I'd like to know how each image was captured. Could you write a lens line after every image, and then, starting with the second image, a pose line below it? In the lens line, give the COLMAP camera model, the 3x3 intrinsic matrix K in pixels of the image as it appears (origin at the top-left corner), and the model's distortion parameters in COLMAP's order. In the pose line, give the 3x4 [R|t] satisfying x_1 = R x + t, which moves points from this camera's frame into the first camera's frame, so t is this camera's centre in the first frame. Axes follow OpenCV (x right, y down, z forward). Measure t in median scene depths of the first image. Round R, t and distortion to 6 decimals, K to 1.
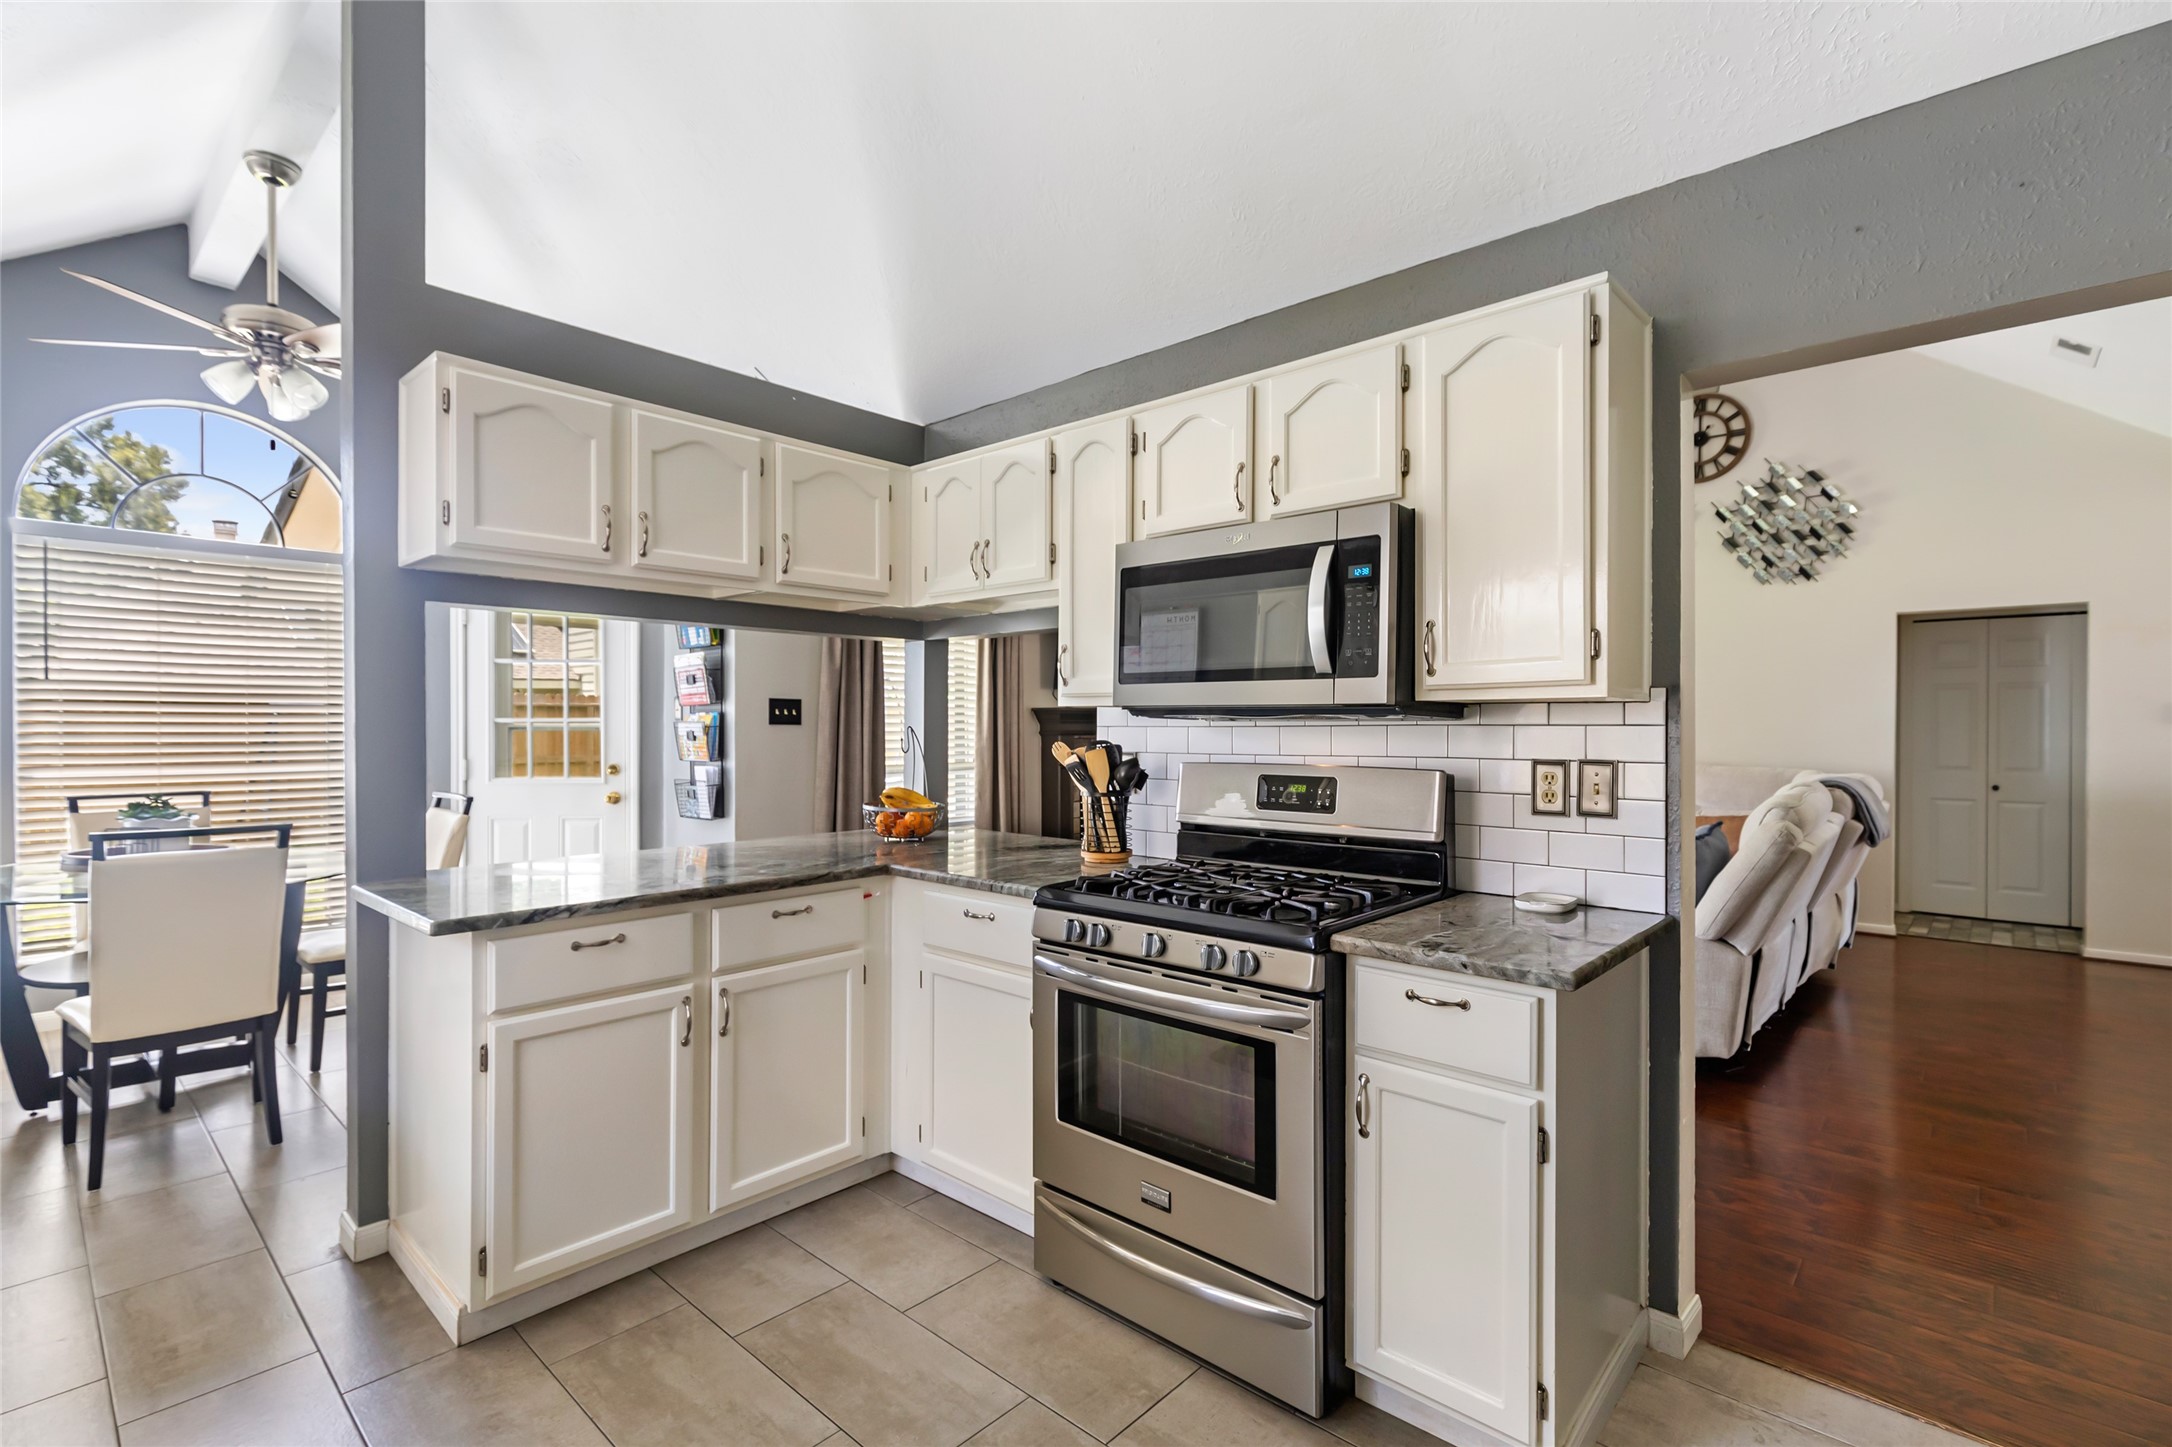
lens RADIAL K [[1016.9, 0, 1091.9], [0, 1016.9, 738.7], [0, 0, 1]] dist [0.003540, -0.000389]
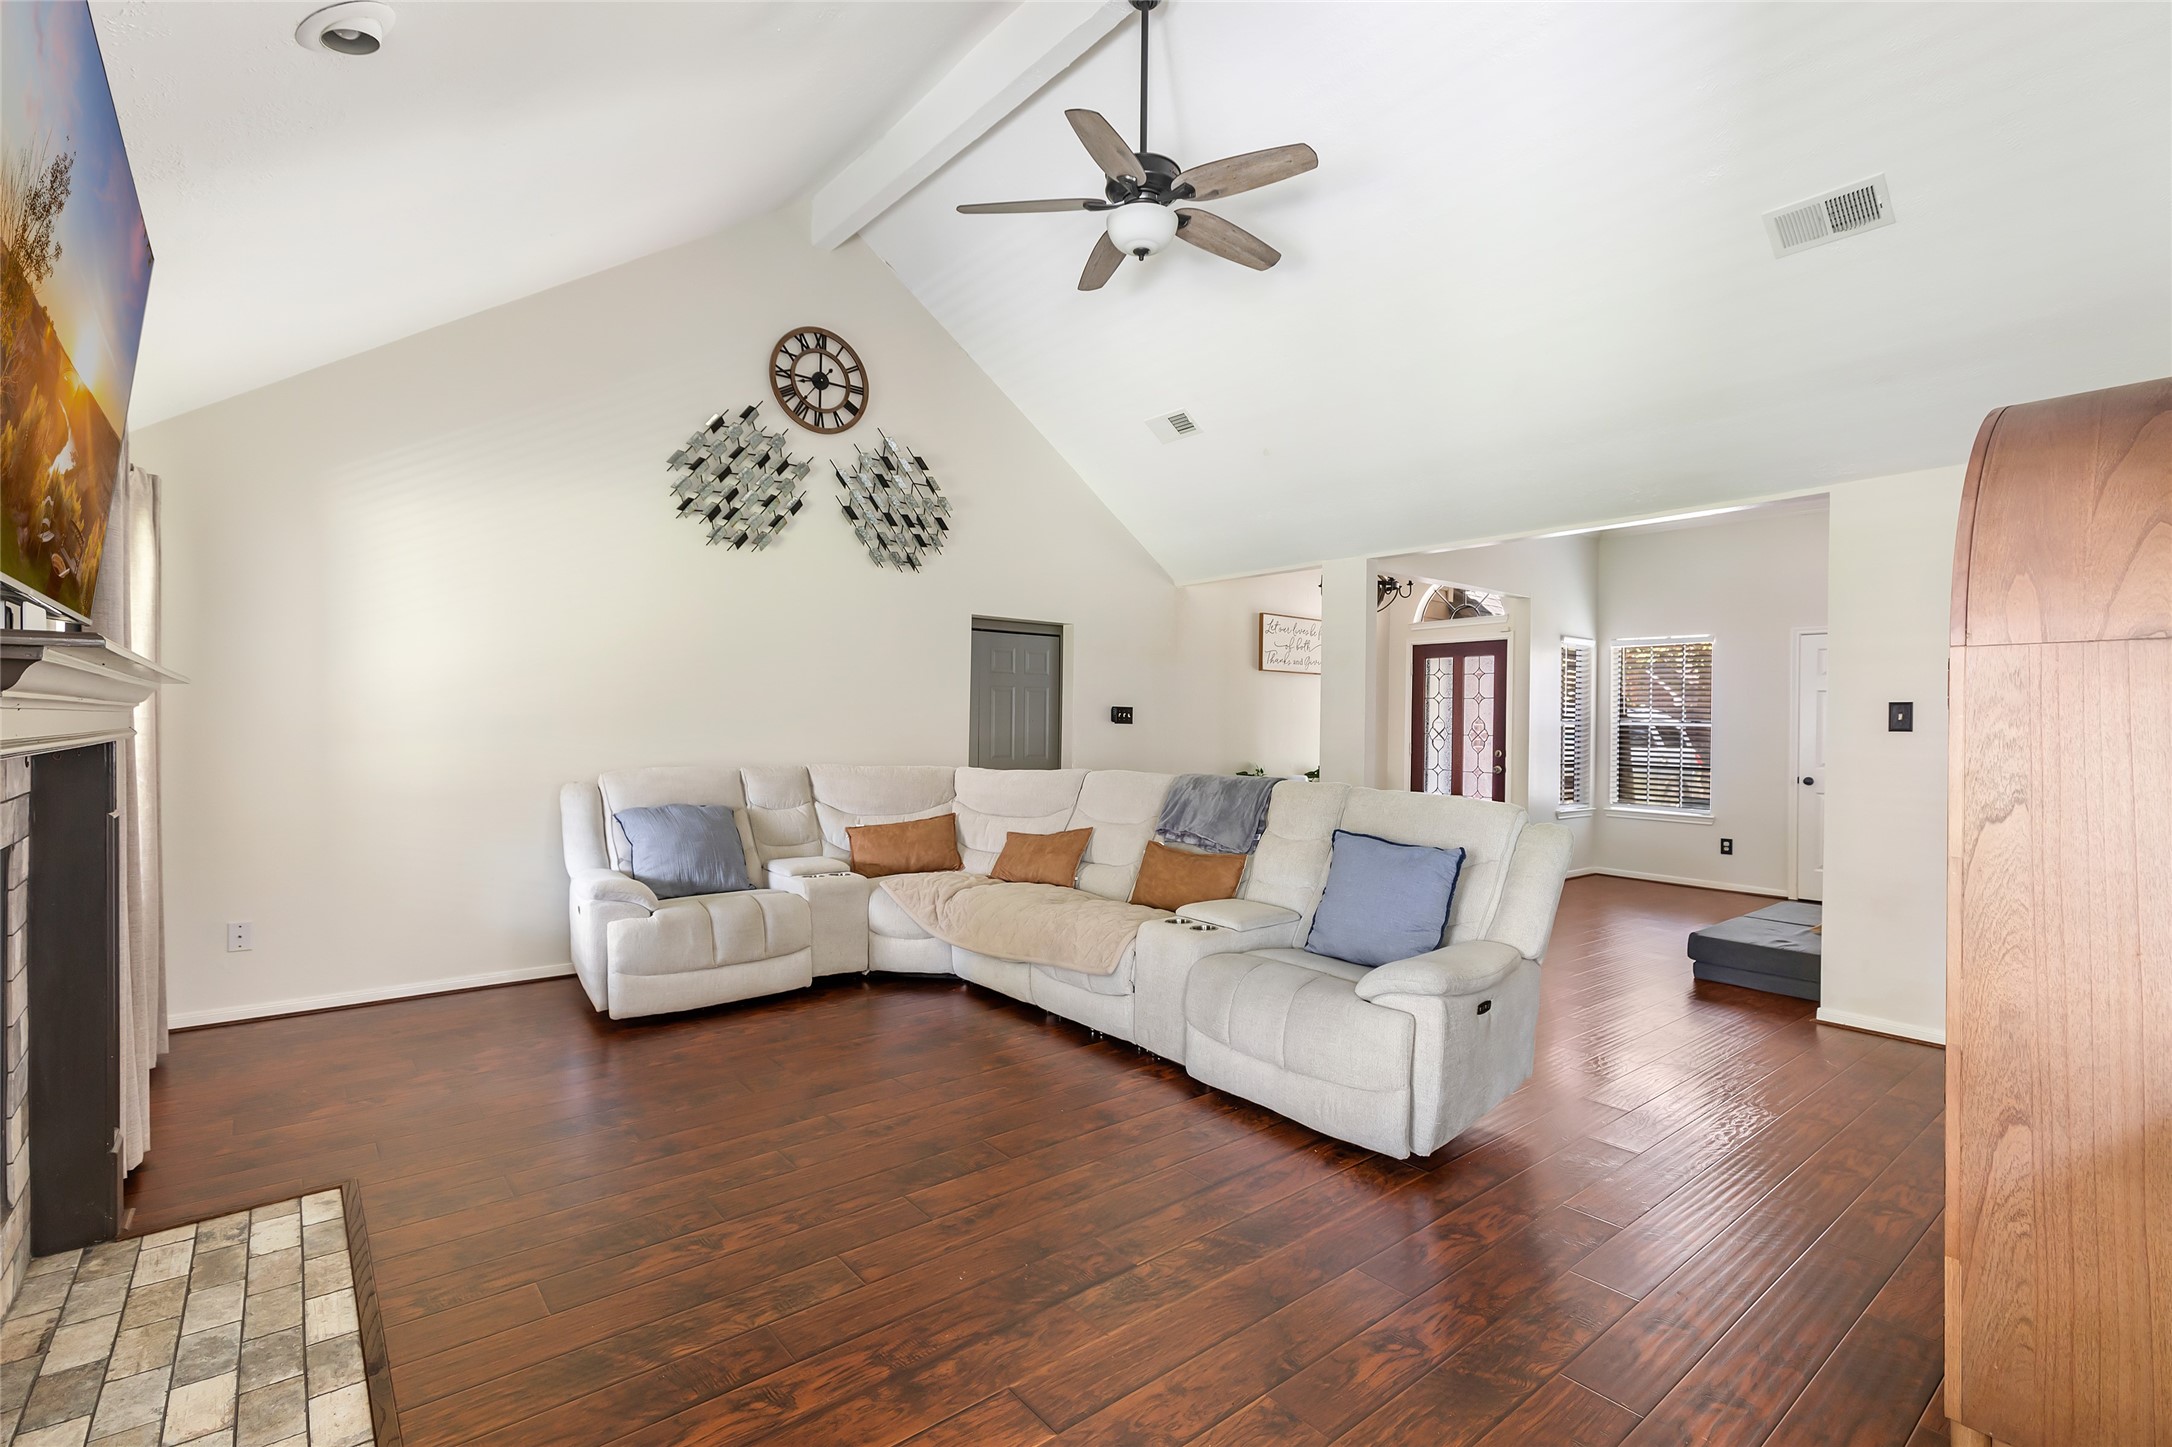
lens RADIAL K [[1016.9, 0, 1097.4], [0, 1016.9, 714.2], [0, 0, 1]] dist [0.003540, -0.000389]
pose [[0.169047, 0.010232, 0.985555, -0.200282], [0.001330, 0.999943, -0.010609, -0.009769], [-0.985607, 0.003104, 0.169023, 0.659691]]
